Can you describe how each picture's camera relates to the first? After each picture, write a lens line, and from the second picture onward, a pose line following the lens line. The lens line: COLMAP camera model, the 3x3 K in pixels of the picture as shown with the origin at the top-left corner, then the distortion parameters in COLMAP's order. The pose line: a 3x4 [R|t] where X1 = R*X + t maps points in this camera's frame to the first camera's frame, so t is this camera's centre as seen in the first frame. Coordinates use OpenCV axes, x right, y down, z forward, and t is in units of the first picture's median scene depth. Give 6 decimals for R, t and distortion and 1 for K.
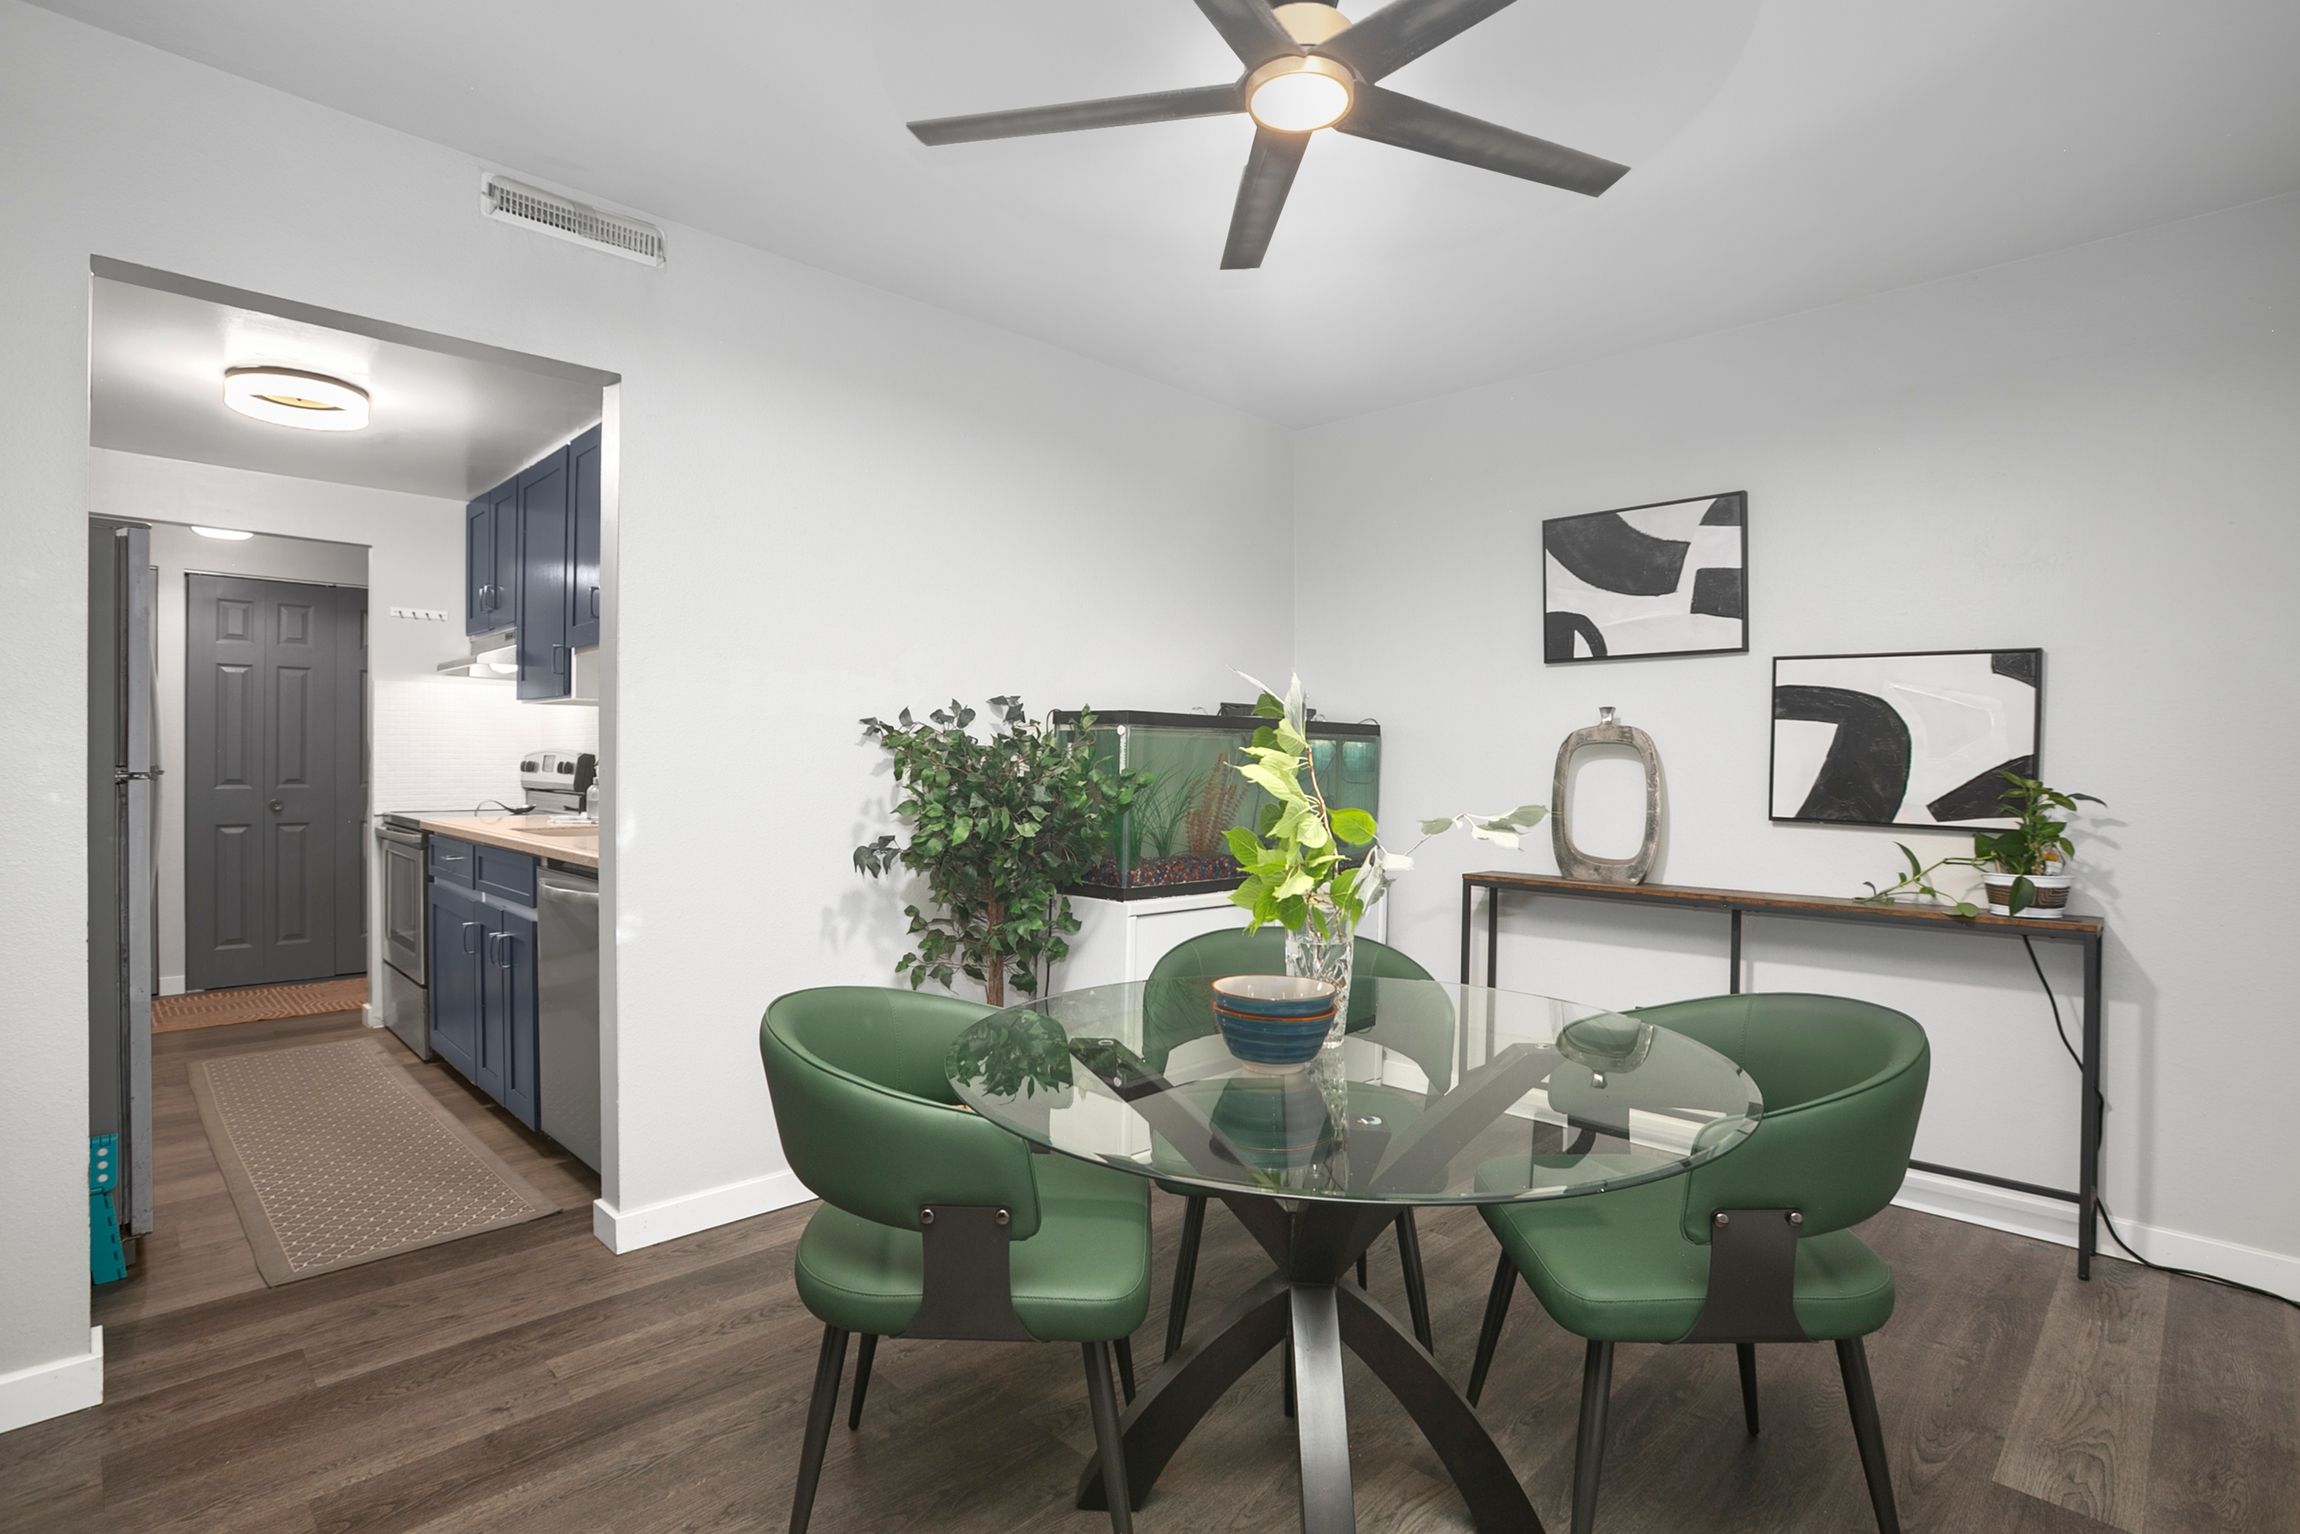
lens RADIAL K [[1117.6, 0, 1153.5], [0, 1117.6, 782.6], [0, 0, 1]] dist [-0.061286, 0.016773]
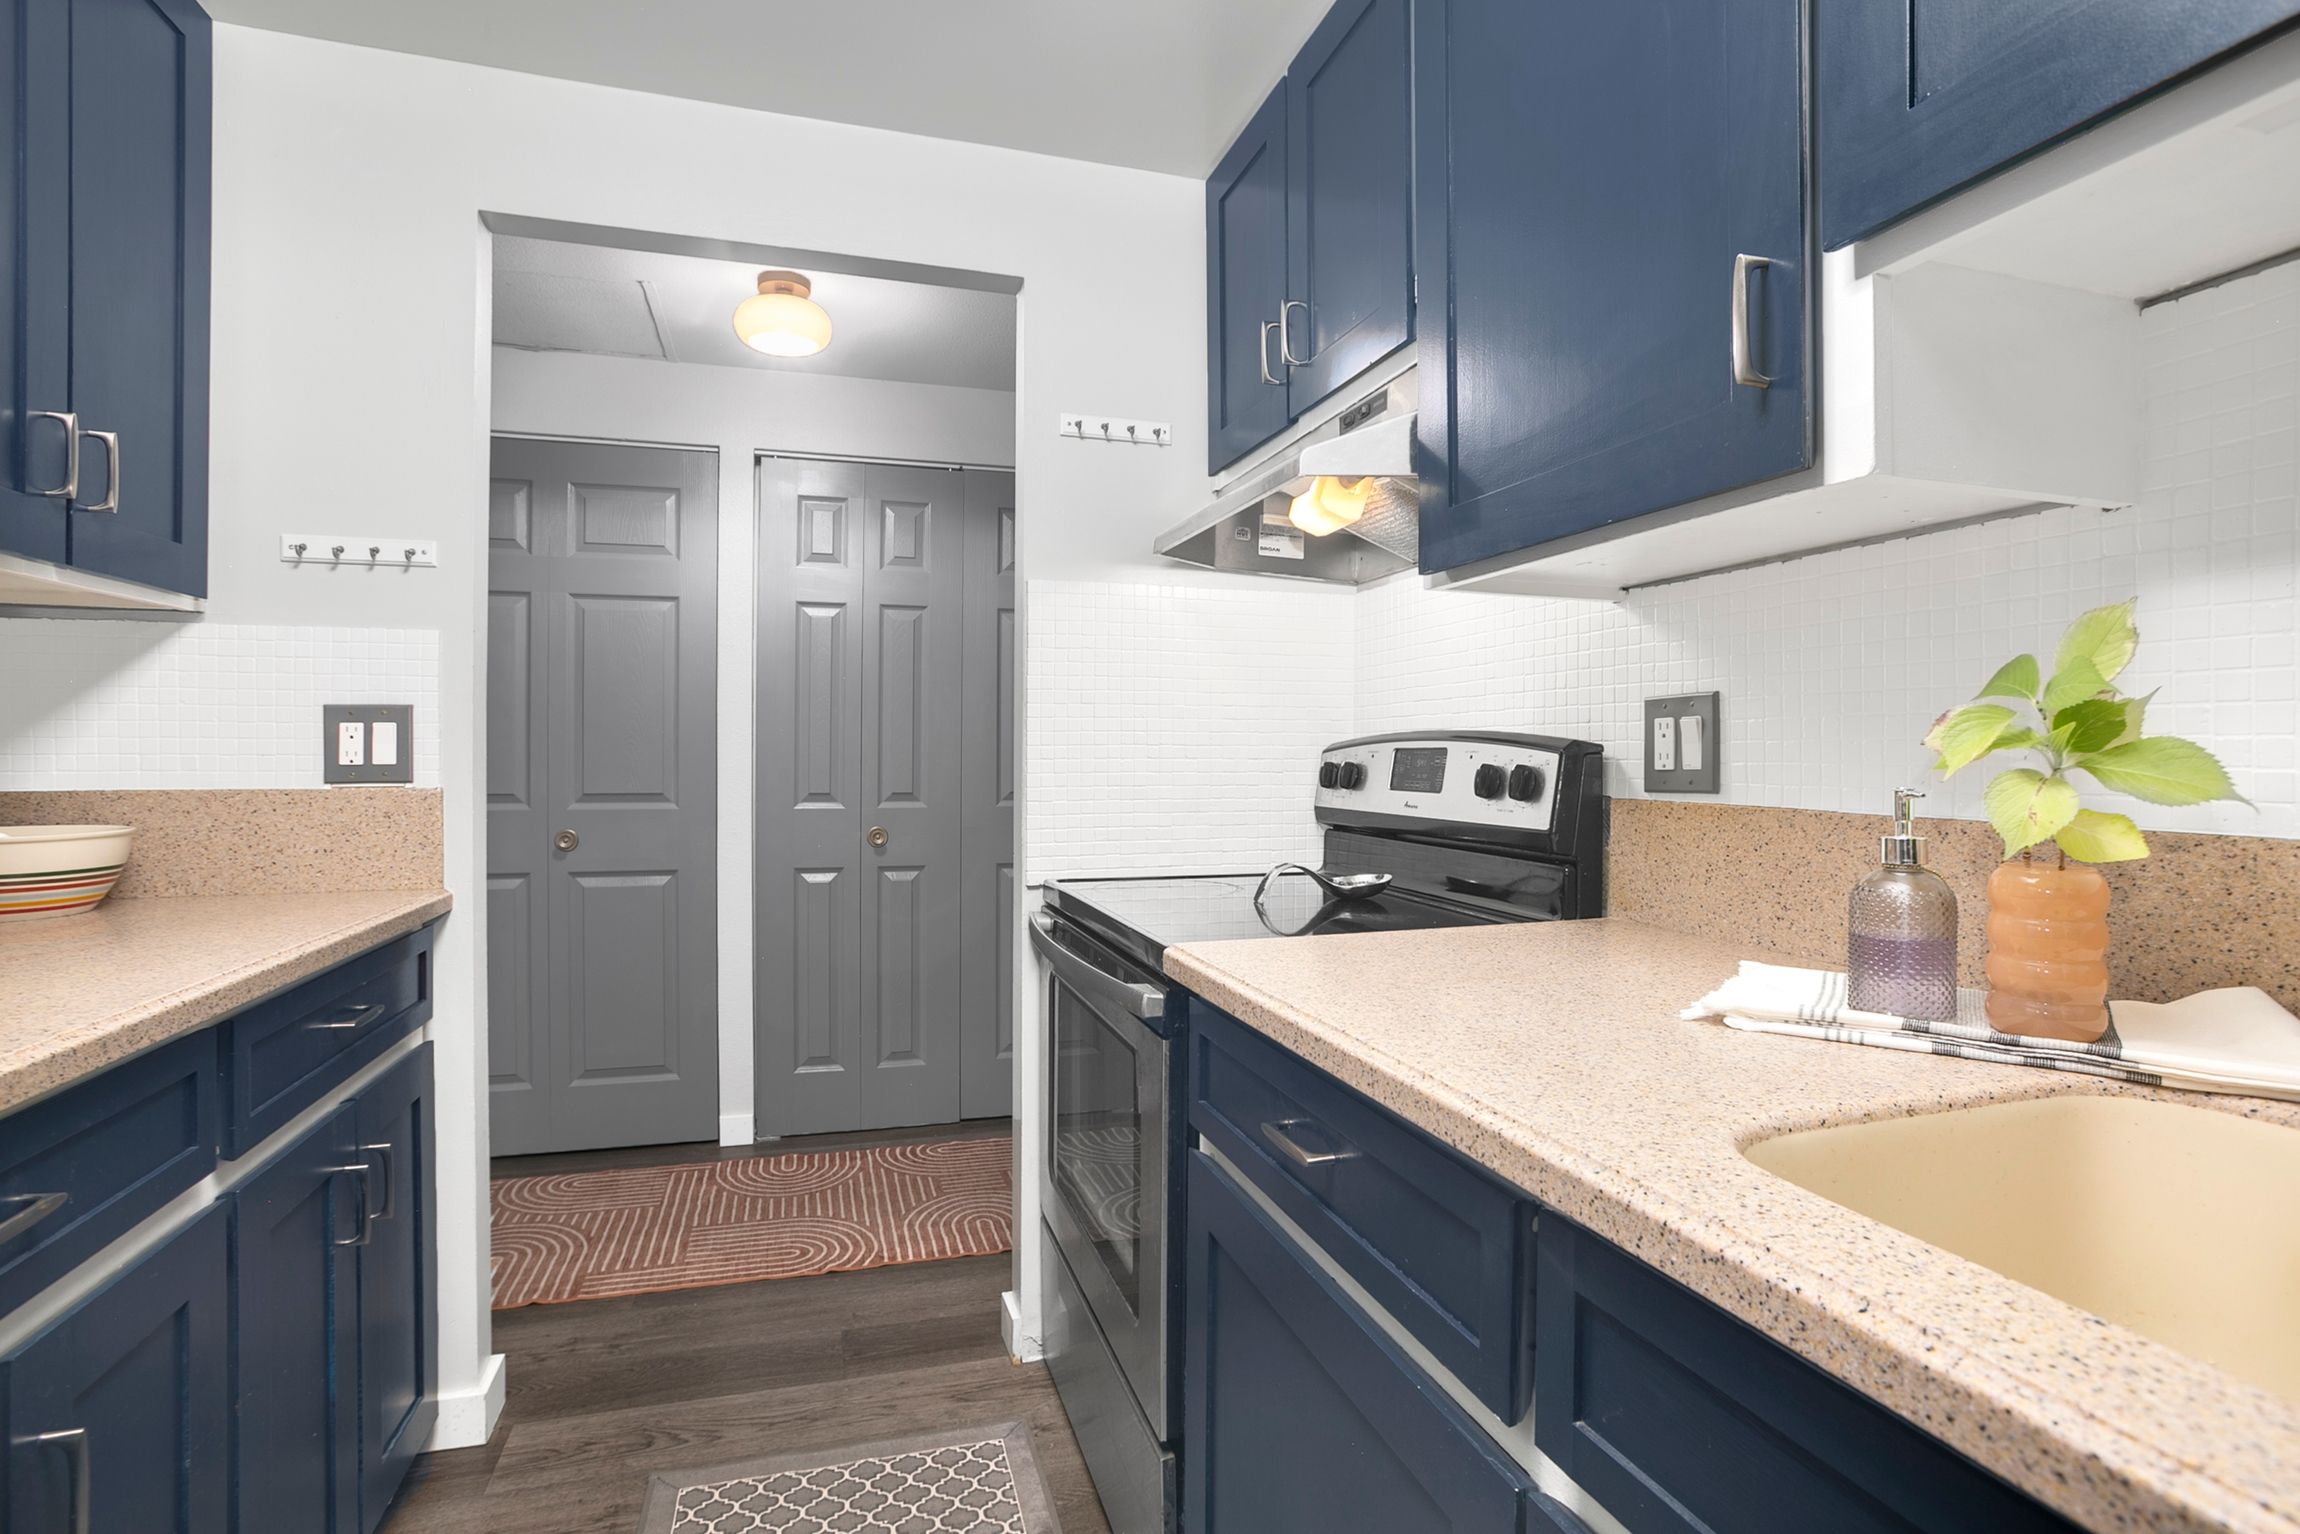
lens RADIAL K [[1117.6, 0, 1152.3], [0, 1117.6, 756.3], [0, 0, 1]] dist [-0.061286, 0.016773]
pose [[0.881670, -0.007823, -0.471802, -0.126659], [-0.000060, 0.999861, -0.016692, -0.004242], [0.471867, 0.014745, 0.881546, 0.172742]]
